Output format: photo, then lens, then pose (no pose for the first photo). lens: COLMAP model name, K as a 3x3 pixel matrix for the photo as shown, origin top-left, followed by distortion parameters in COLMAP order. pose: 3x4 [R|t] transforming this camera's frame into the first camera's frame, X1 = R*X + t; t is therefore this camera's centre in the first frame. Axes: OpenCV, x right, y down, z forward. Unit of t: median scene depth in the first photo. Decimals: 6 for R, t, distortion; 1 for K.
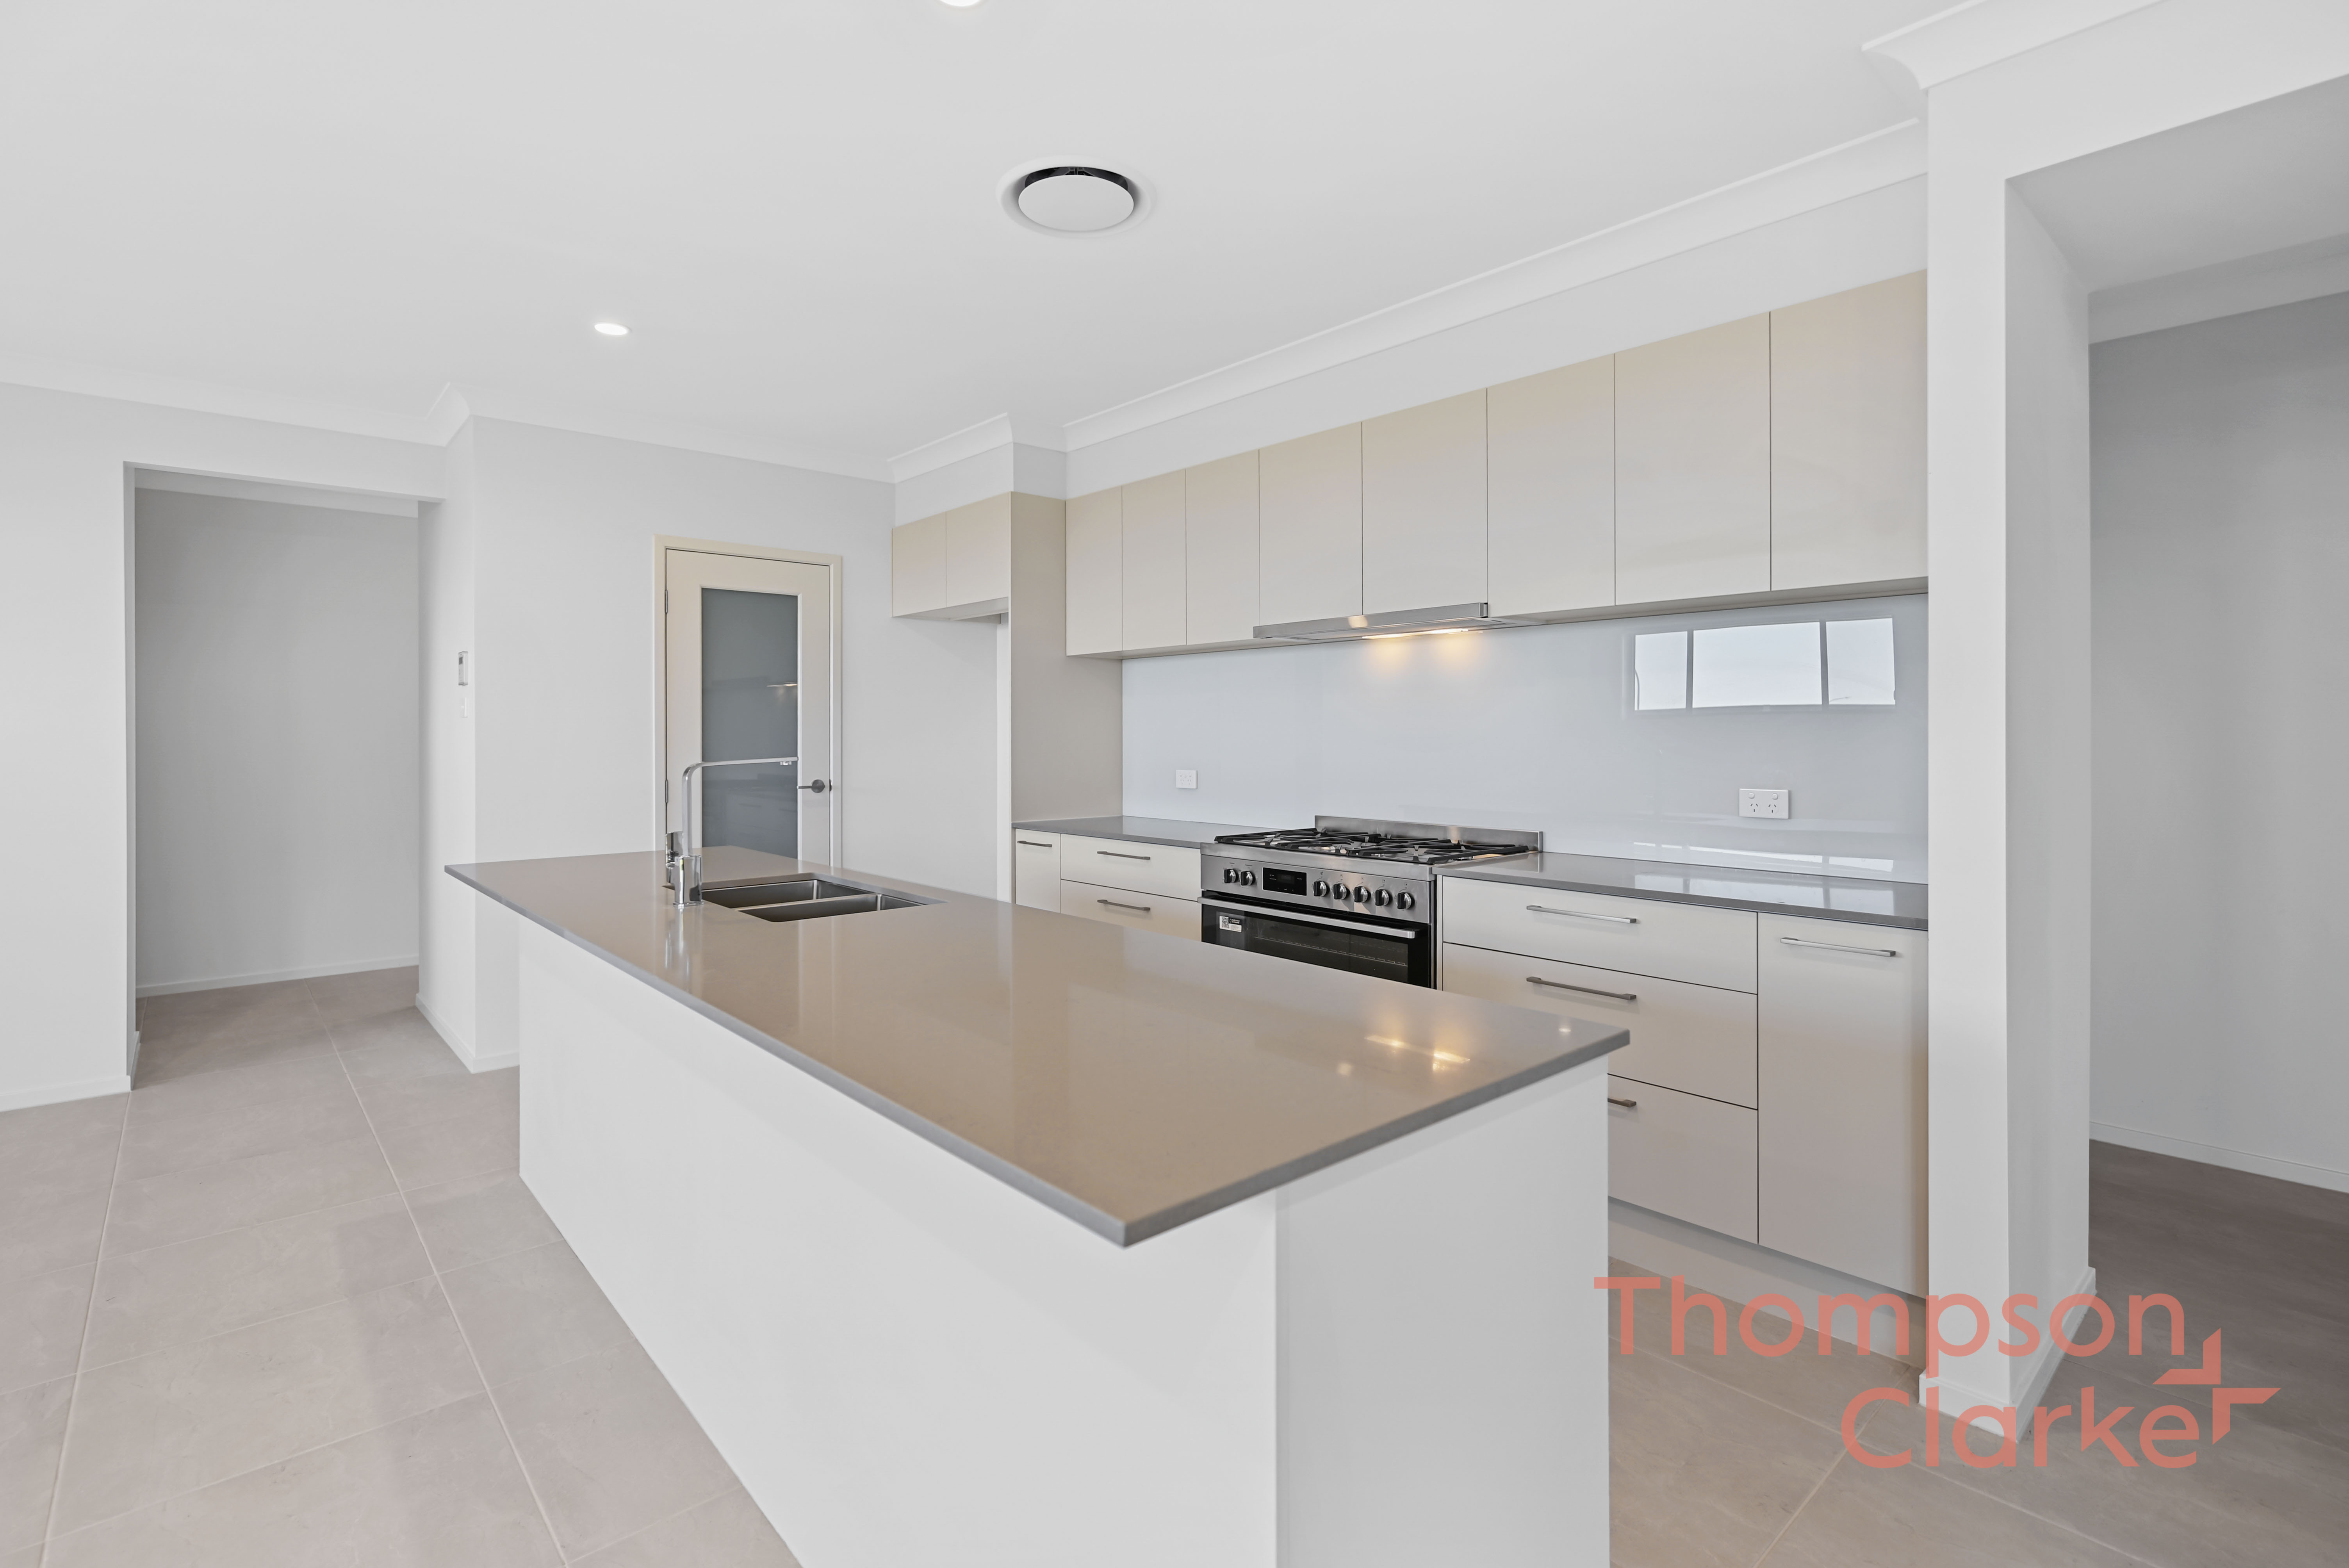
lens RADIAL K [[1096.2, 0, 1168.7], [0, 1096.2, 741.2], [0, 0, 1]] dist [-0.001287, -0.000078]
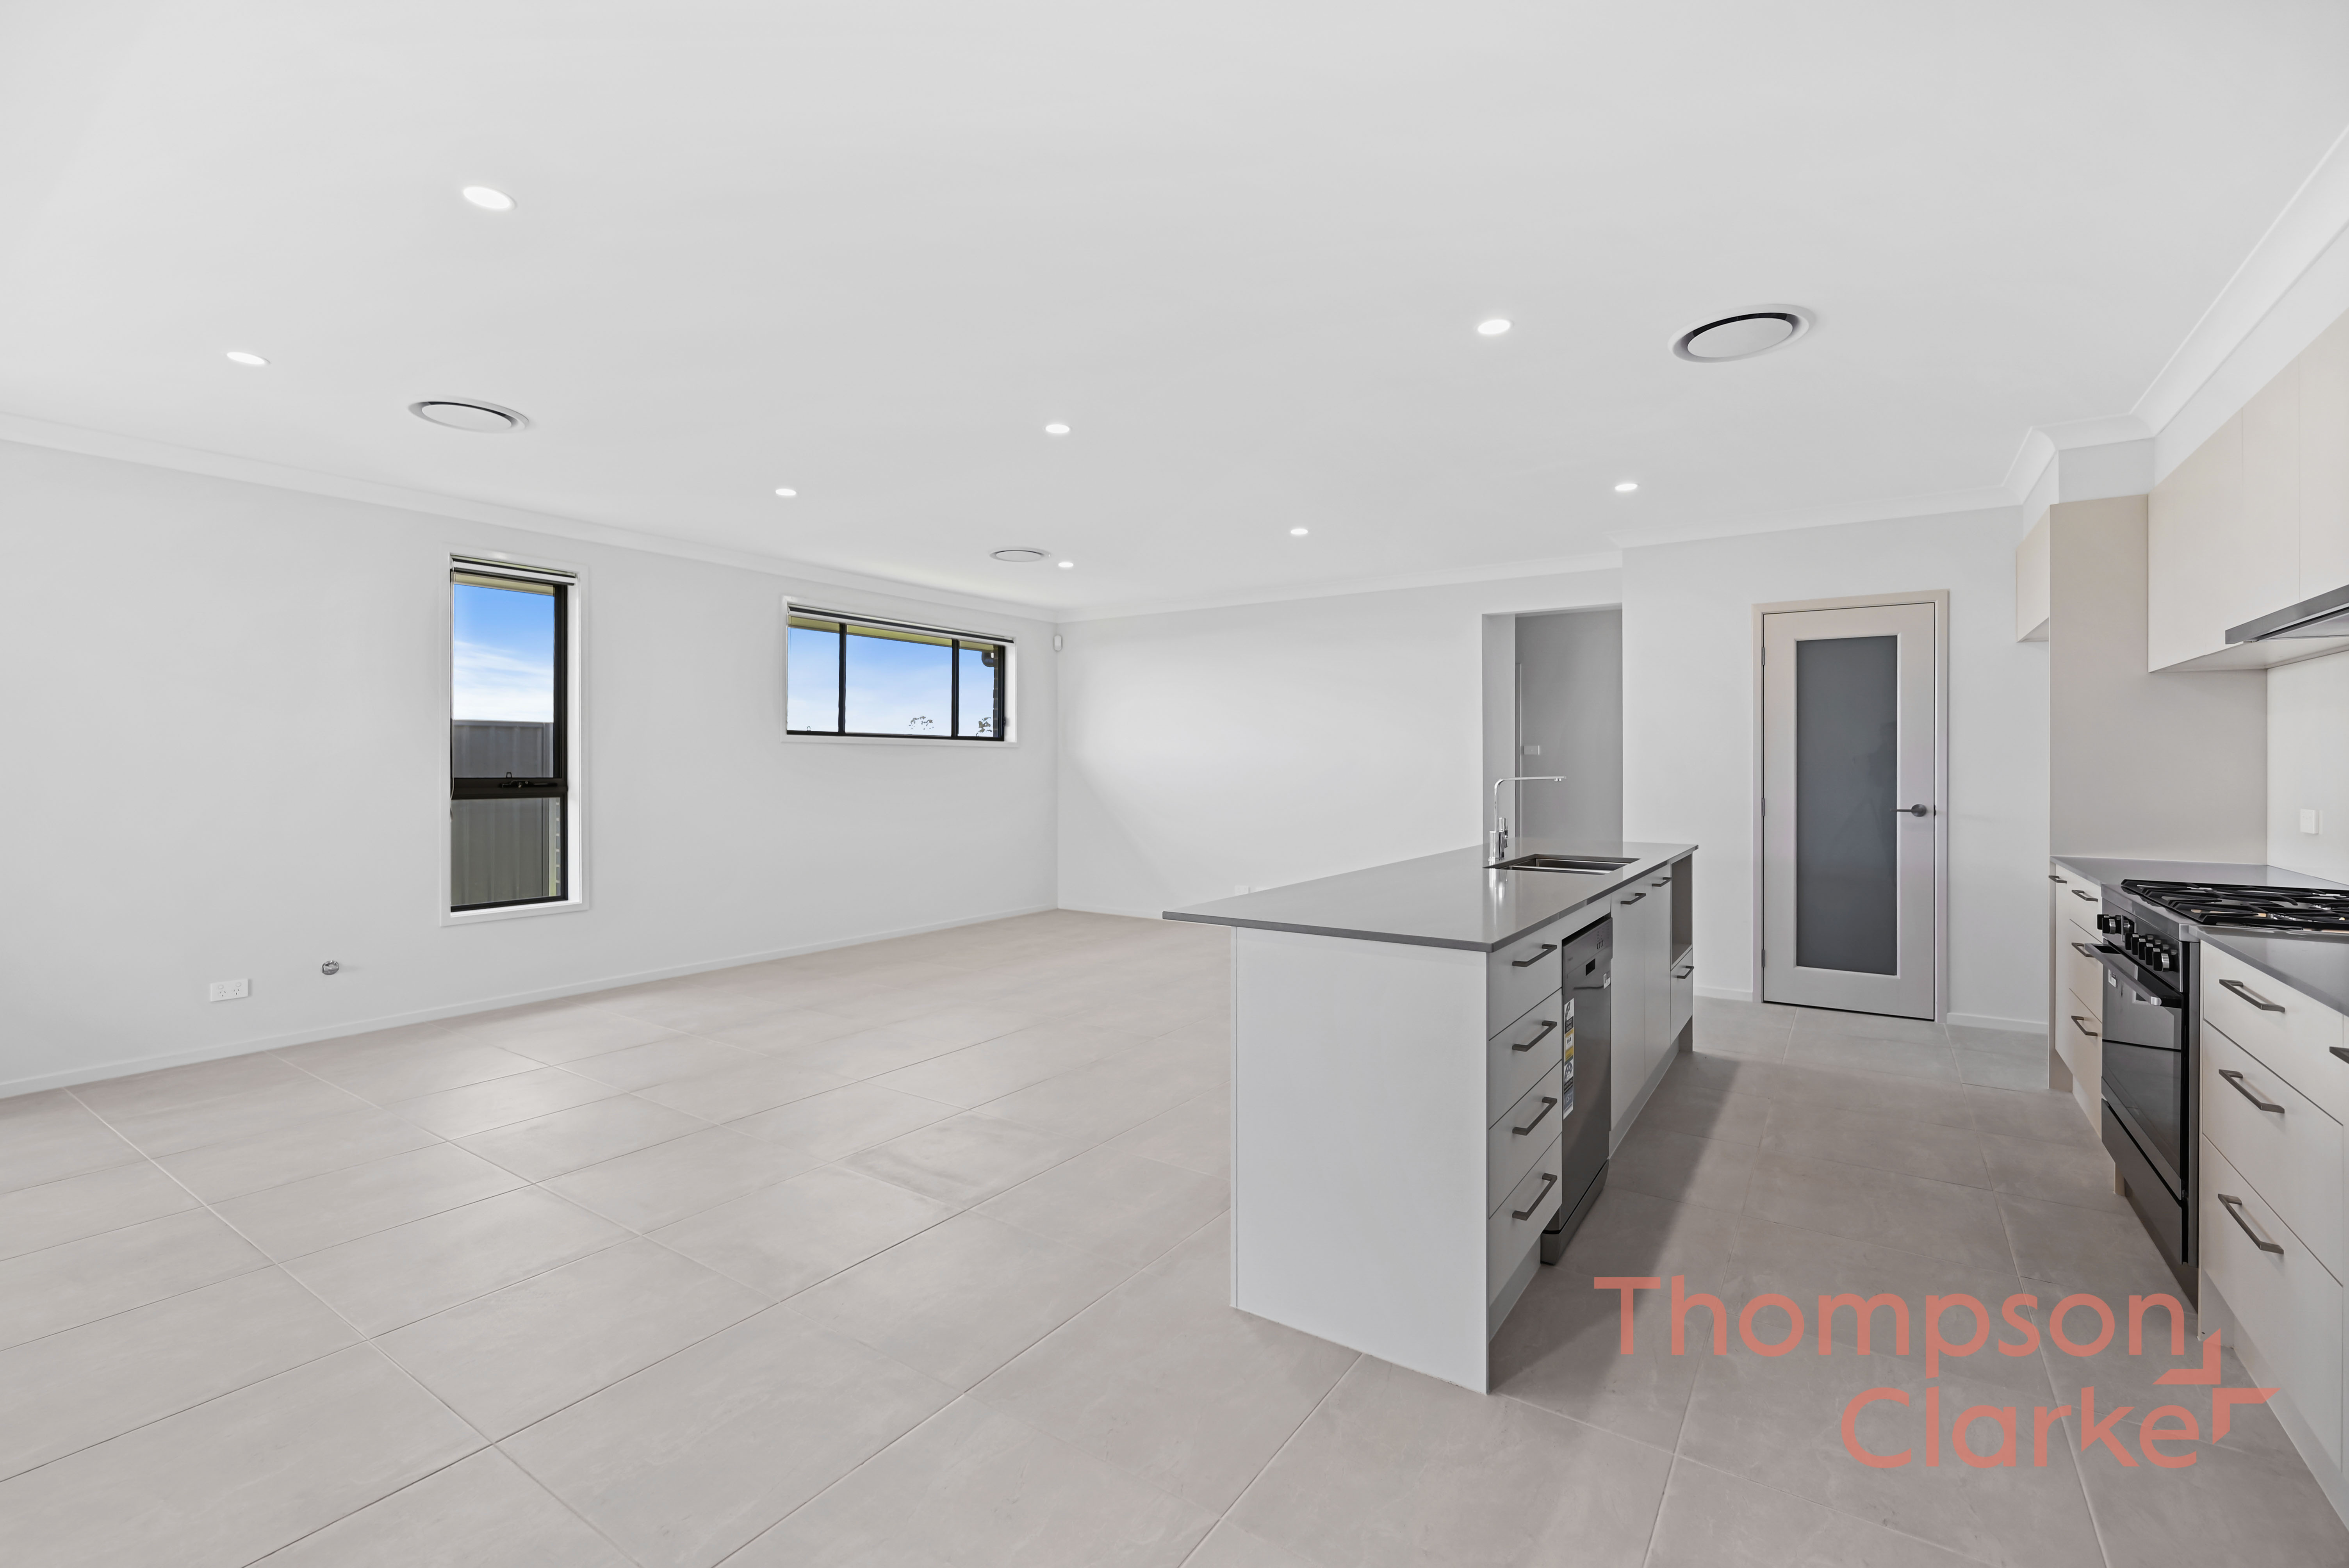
lens RADIAL K [[1023.8, 0, 1174.3], [0, 1023.8, 769.3], [0, 0, 1]] dist [-0.027308, -0.000199]
pose [[0.250605, 0.007795, -0.968058, 0.479708], [-0.003788, 0.999968, 0.007071, -0.003533], [0.968082, 0.001895, 0.250626, 0.055621]]
